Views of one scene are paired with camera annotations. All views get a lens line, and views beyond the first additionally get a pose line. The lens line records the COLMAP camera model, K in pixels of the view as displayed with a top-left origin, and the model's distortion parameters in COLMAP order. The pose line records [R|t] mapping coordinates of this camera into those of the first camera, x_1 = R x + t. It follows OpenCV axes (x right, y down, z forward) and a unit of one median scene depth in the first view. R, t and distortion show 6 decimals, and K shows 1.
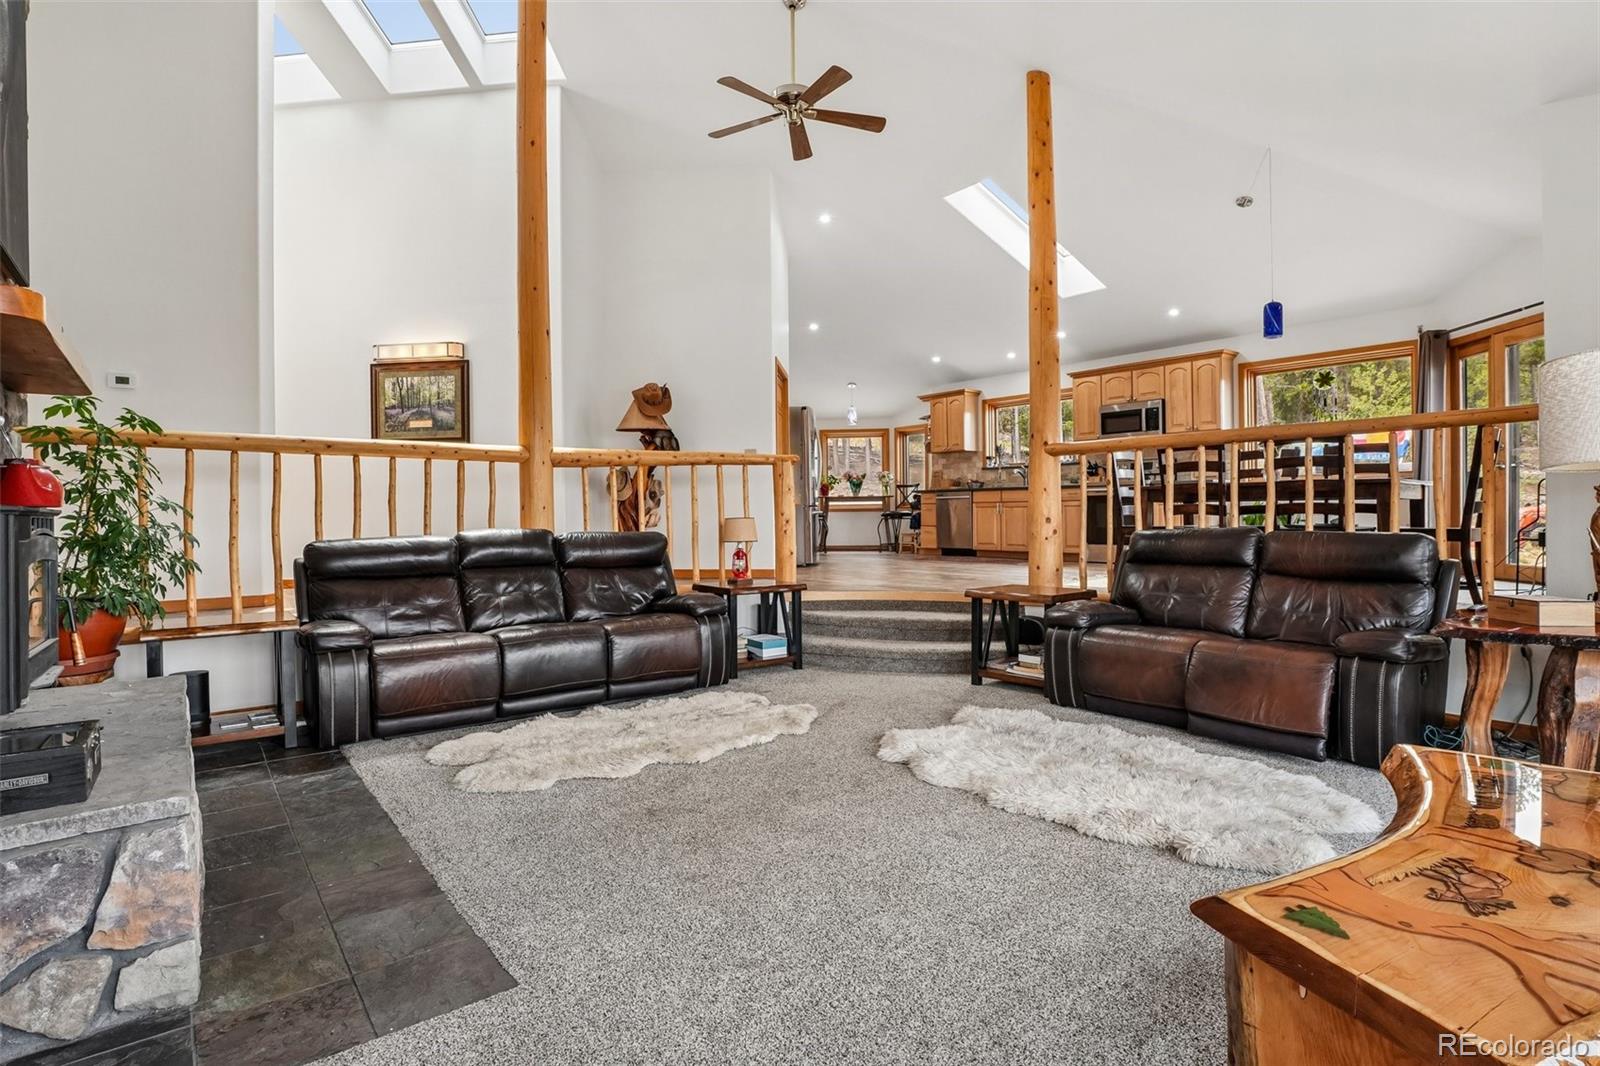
lens RADIAL K [[786.9, 0, 775.5], [0, 786.9, 516.2], [0, 0, 1]] dist [-0.024359, -0.000142]
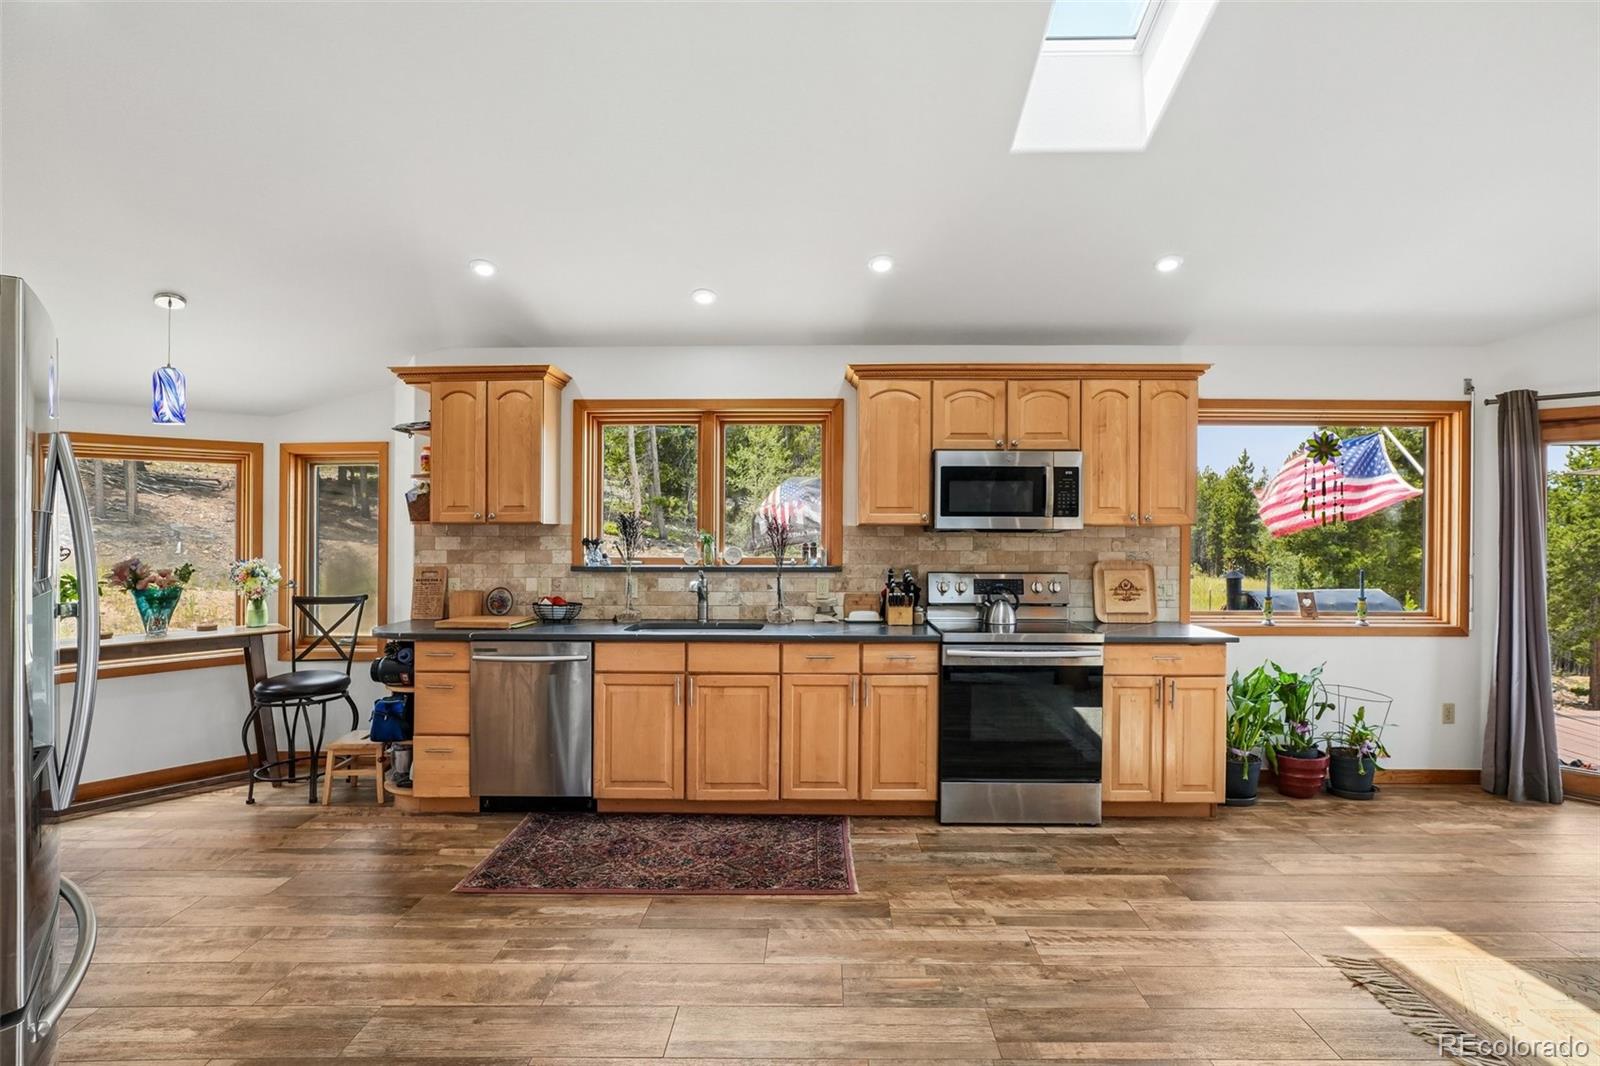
lens RADIAL K [[807.1, 0, 810.4], [0, 807.1, 534.1], [0, 0, 1]] dist [0.000848, -0.024392]
pose [[0.633137, 0.008127, 0.773997, 0.017985], [-0.001063, 0.999953, -0.009630, -0.074616], [-0.774039, 0.005274, 0.633115, 0.642517]]
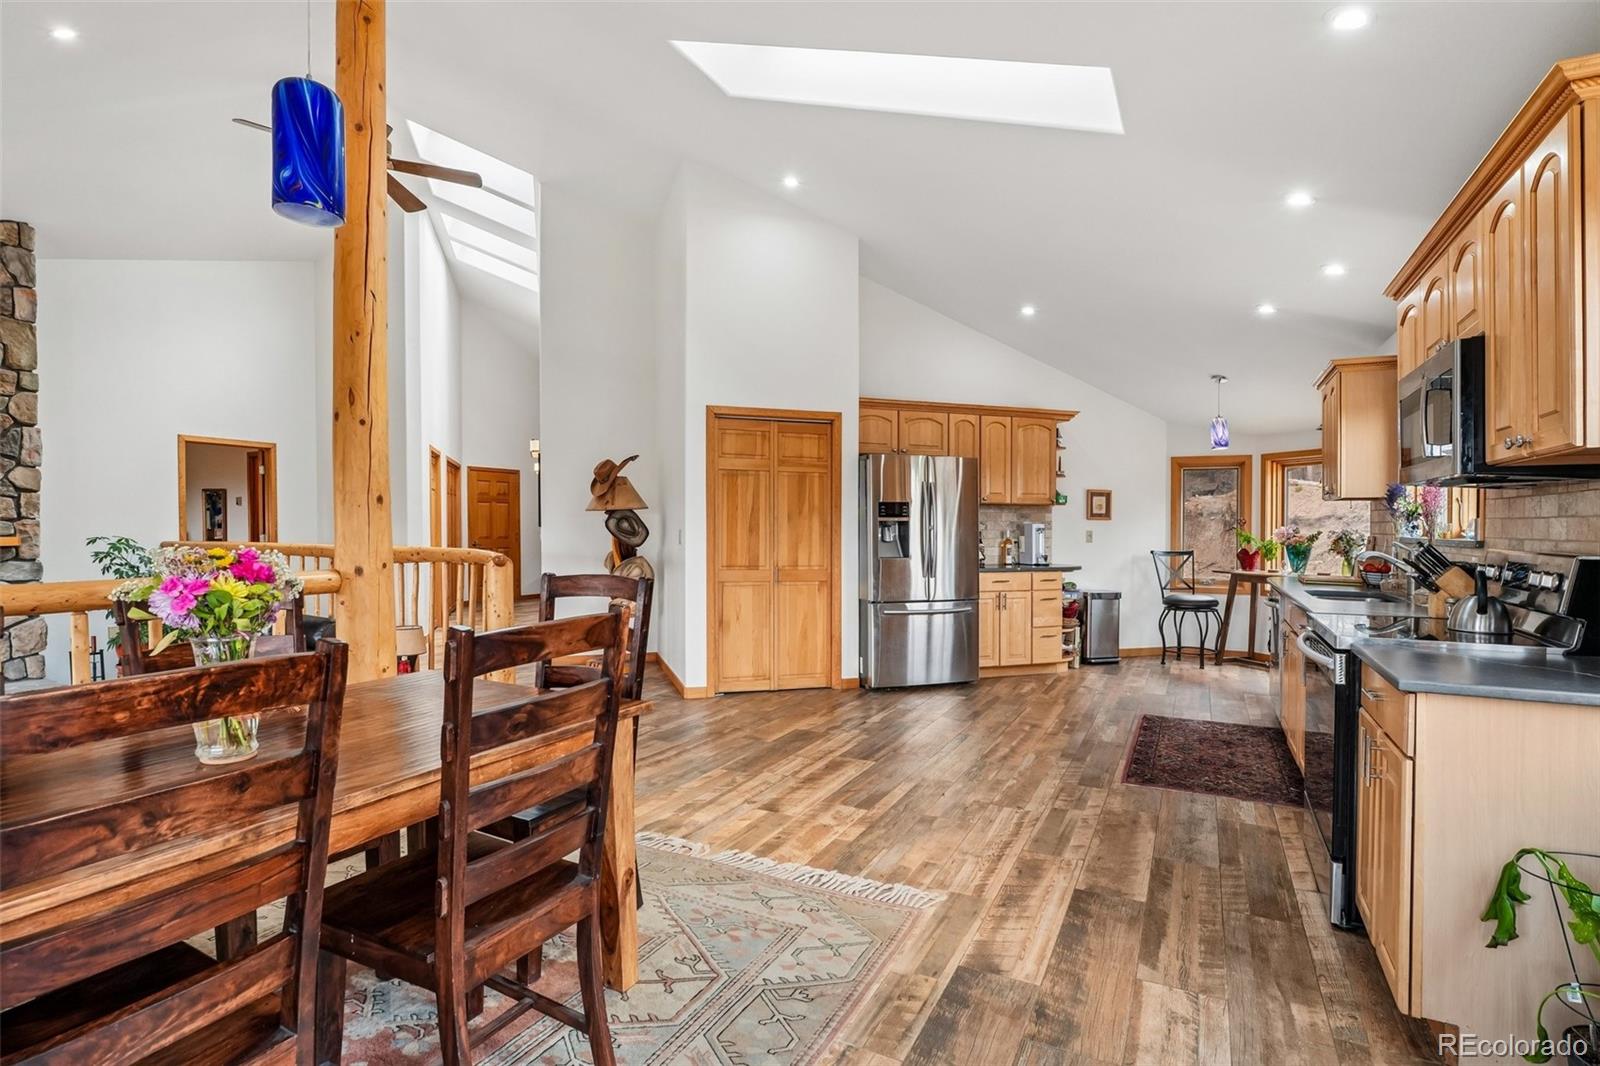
lens RADIAL K [[771.7, 0, 808.3], [0, 771.7, 550.0], [0, 0, 1]] dist [-0.017185, 0.000177]
pose [[0.425273, 0.046357, -0.903877, 0.499097], [-0.019434, 0.998925, 0.042088, -0.066437], [0.904856, -0.000333, 0.425717, 0.537092]]
